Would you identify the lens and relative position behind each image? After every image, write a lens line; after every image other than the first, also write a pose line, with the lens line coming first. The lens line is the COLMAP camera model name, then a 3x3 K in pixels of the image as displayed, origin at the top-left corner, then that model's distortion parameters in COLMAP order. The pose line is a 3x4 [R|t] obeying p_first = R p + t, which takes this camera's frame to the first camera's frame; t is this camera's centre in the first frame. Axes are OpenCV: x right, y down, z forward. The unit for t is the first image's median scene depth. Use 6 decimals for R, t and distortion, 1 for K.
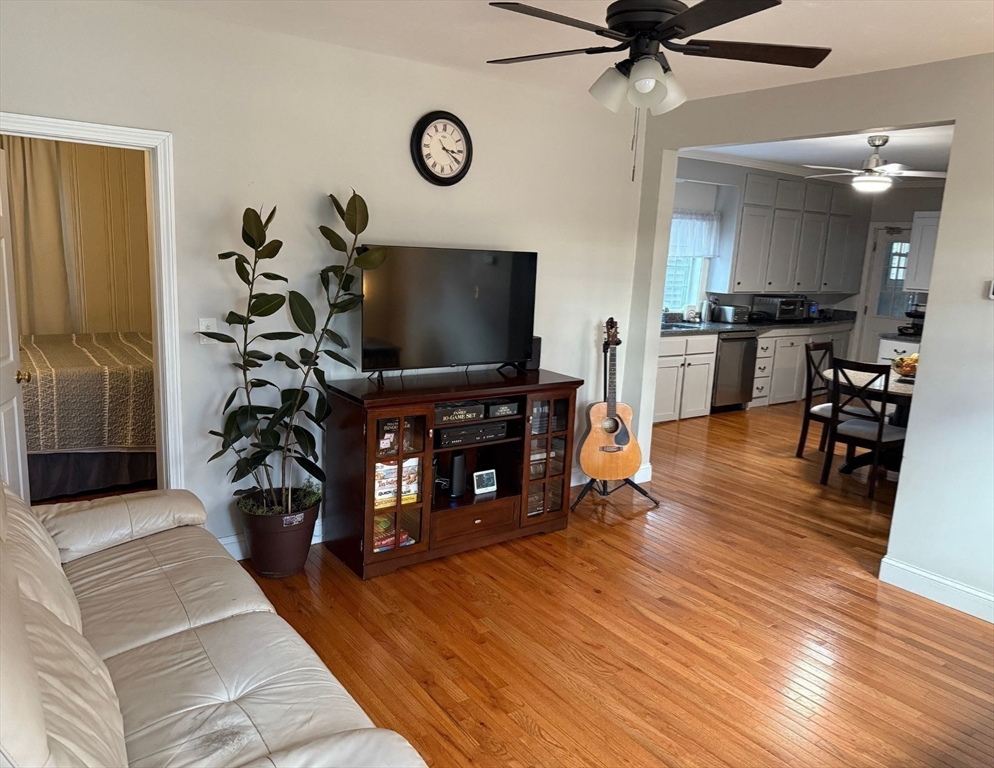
lens RADIAL K [[735.8, 0, 497.4], [0, 735.8, 392.1], [0, 0, 1]] dist [0.152038, -0.287591]
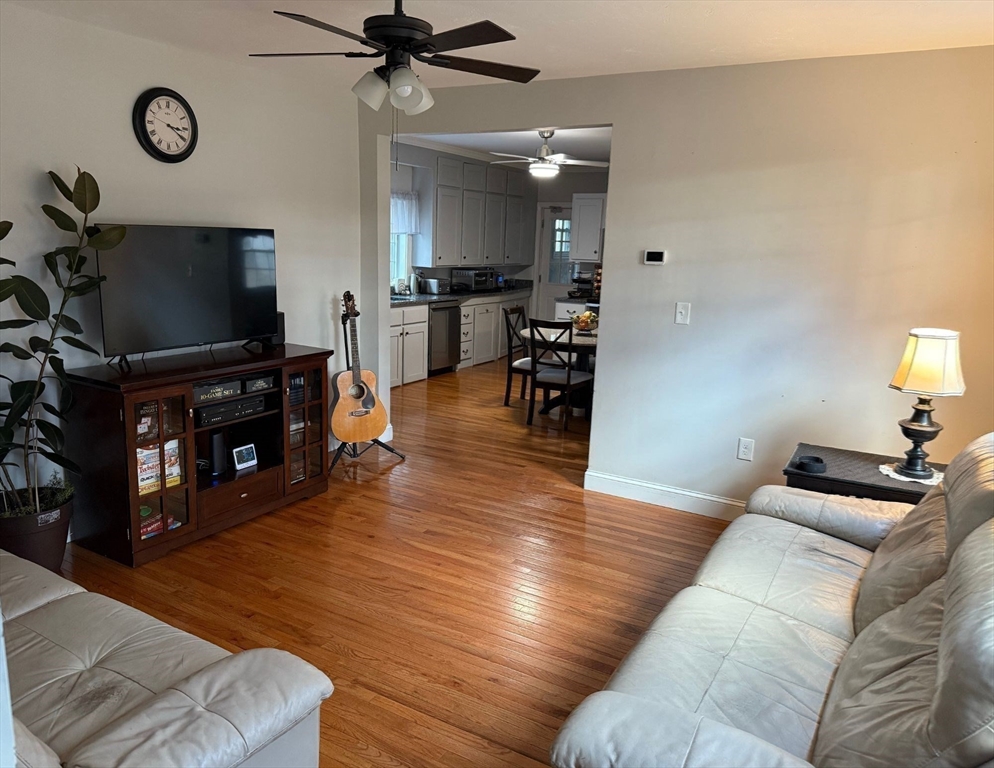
lens RADIAL K [[735.8, 0, 497.4], [0, 735.8, 392.1], [0, 0, 1]] dist [0.152038, -0.287591]
pose [[0.913888, -0.096831, 0.394248, -0.086480], [0.084416, 0.995237, 0.048758, 0.010725], [-0.397092, -0.011278, 0.917710, -0.074538]]
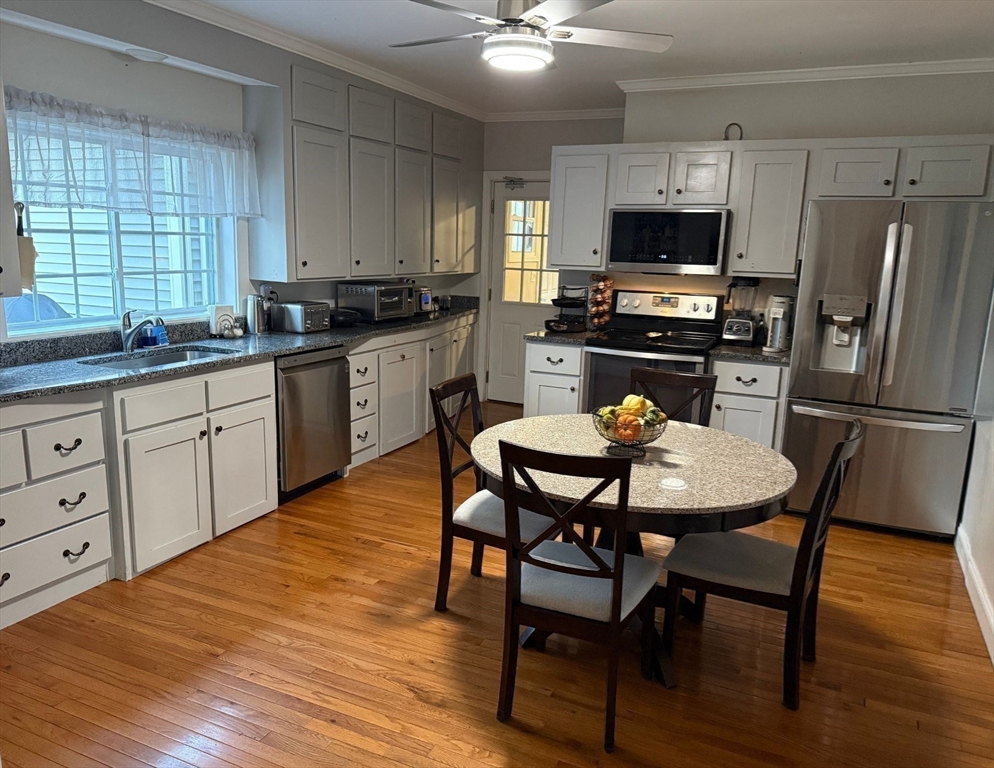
lens RADIAL K [[735.8, 0, 497.4], [0, 735.8, 392.1], [0, 0, 1]] dist [0.152038, -0.287591]
pose [[0.873324, -0.117496, 0.472758, 0.290611], [0.102681, 0.993072, 0.057128, -0.111060], [-0.476196, -0.001348, 0.879338, 0.726852]]
